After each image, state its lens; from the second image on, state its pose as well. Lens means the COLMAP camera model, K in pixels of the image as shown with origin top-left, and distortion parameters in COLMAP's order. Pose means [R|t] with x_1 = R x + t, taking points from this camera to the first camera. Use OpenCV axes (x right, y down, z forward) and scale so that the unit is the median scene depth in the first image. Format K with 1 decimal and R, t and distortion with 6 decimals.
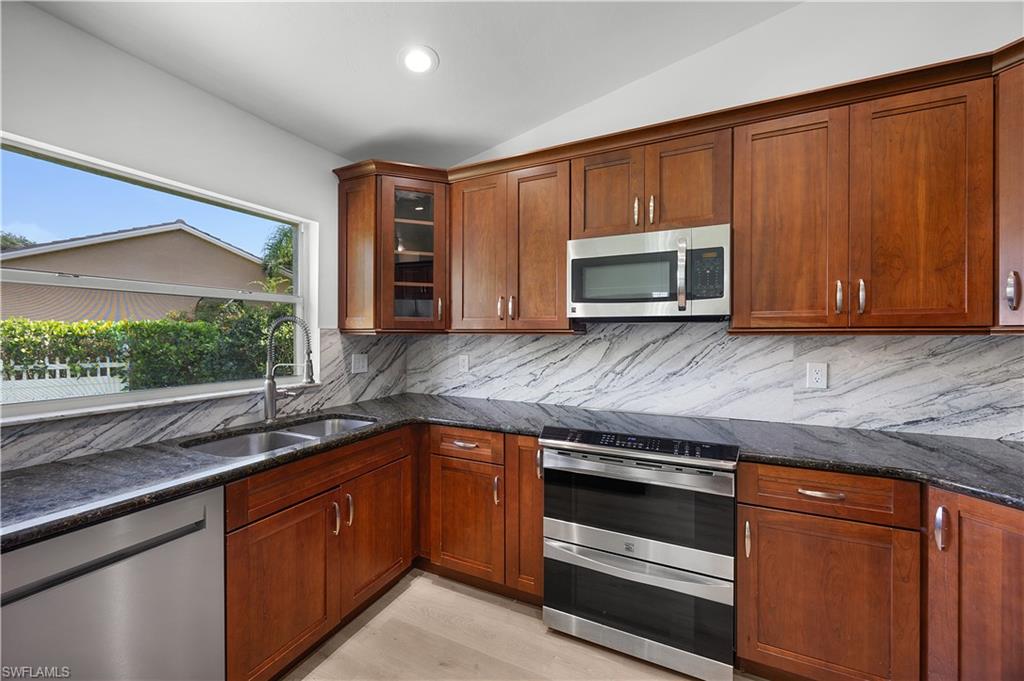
lens RADIAL K [[412.8, 0, 513.2], [0, 412.8, 335.2], [0, 0, 1]] dist [0.004303, 0.000288]
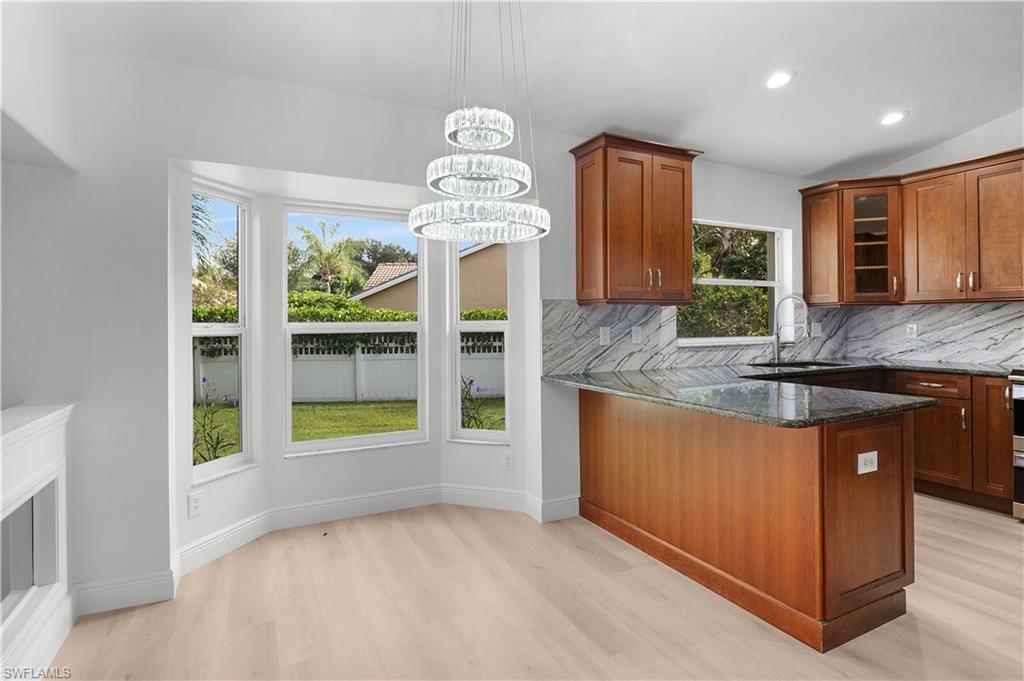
lens RADIAL K [[509.7, 0, 517.7], [0, 509.7, 319.6], [0, 0, 1]] dist [-0.013064, 0.001163]
pose [[0.787427, -0.012549, -0.616280, -0.134313], [0.009829, 0.999921, -0.007802, 0.042872], [0.616330, 0.000086, 0.787488, -0.946413]]
